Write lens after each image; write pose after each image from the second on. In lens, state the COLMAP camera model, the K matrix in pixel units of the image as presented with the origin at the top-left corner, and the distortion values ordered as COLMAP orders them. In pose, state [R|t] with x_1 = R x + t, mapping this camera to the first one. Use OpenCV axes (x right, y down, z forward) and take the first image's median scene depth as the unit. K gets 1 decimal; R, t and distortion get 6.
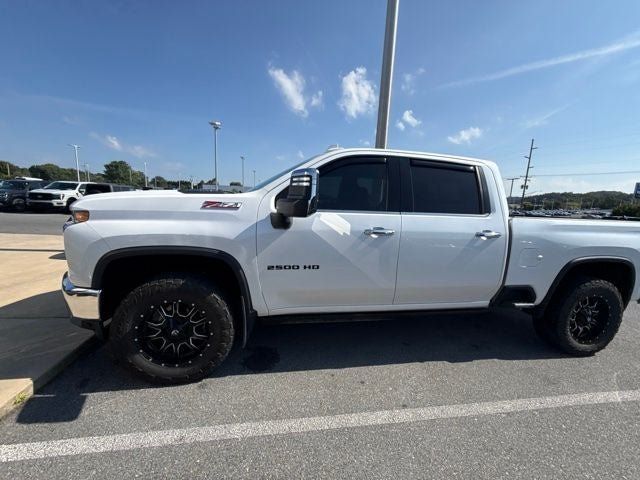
lens RADIAL K [[254.9, 0, 320.5], [0, 254.9, 239.3], [0, 0, 1]] dist [0.001956, 0.000114]
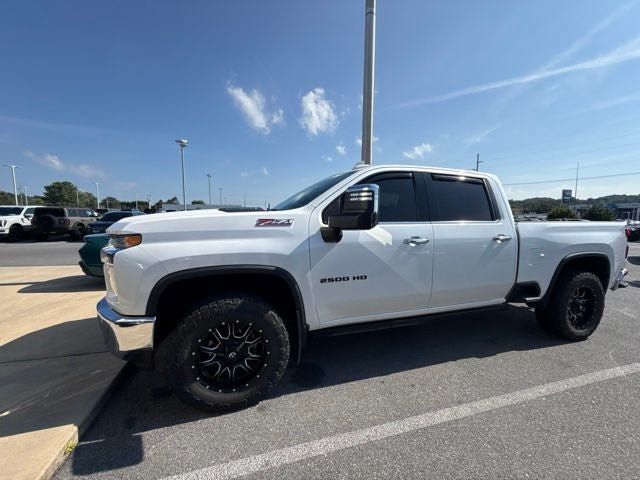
lens RADIAL K [[254.9, 0, 320.0], [0, 254.9, 239.8], [0, 0, 1]] dist [0.001956, 0.000114]
pose [[0.990861, -0.051910, 0.124497, -0.307969], [0.058642, 0.996974, -0.051027, -0.001005], [-0.121471, 0.057861, 0.990907, -0.021266]]
